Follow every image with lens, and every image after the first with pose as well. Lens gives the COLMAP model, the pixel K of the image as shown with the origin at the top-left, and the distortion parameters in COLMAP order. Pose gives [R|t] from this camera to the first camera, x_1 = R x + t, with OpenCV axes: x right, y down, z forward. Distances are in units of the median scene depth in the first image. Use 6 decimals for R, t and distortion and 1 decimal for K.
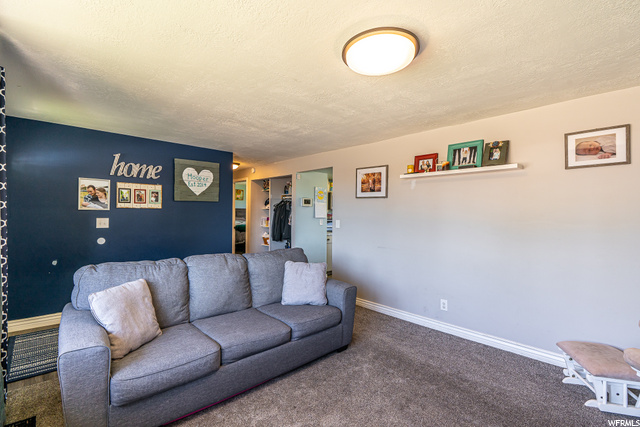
lens RADIAL K [[291.2, 0, 321.2], [0, 291.2, 212.4], [0, 0, 1]] dist [-0.002046, -0.000560]
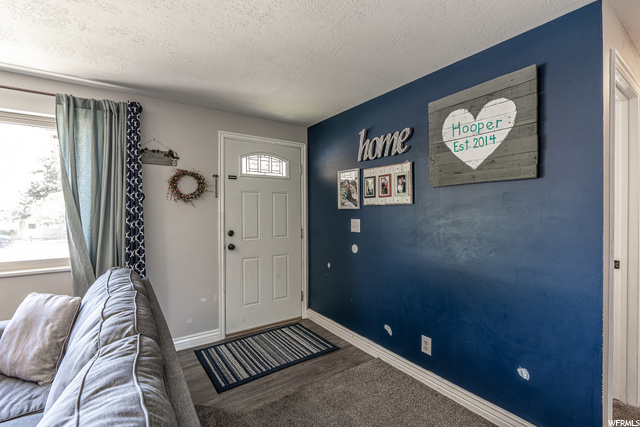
lens RADIAL K [[291.2, 0, 319.6], [0, 291.2, 215.0], [0, 0, 1]] dist [-0.002046, -0.000560]
pose [[-0.151181, 0.002224, -0.988504, 0.025191], [0.006122, 0.999980, 0.001314, 0.006137], [0.988487, -0.005853, -0.151191, 0.951976]]
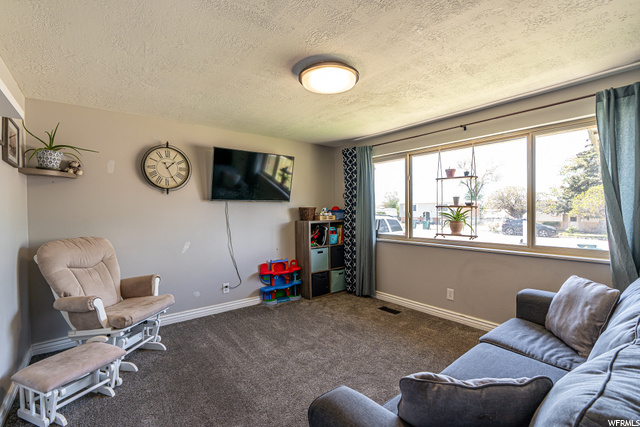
lens RADIAL K [[291.2, 0, 318.6], [0, 291.2, 213.3], [0, 0, 1]] dist [-0.002046, -0.000560]
pose [[-0.996739, 0.005651, 0.080492, 0.063480], [0.006207, 0.999959, 0.006655, 0.005903], [-0.080451, 0.007133, -0.996733, 1.001222]]
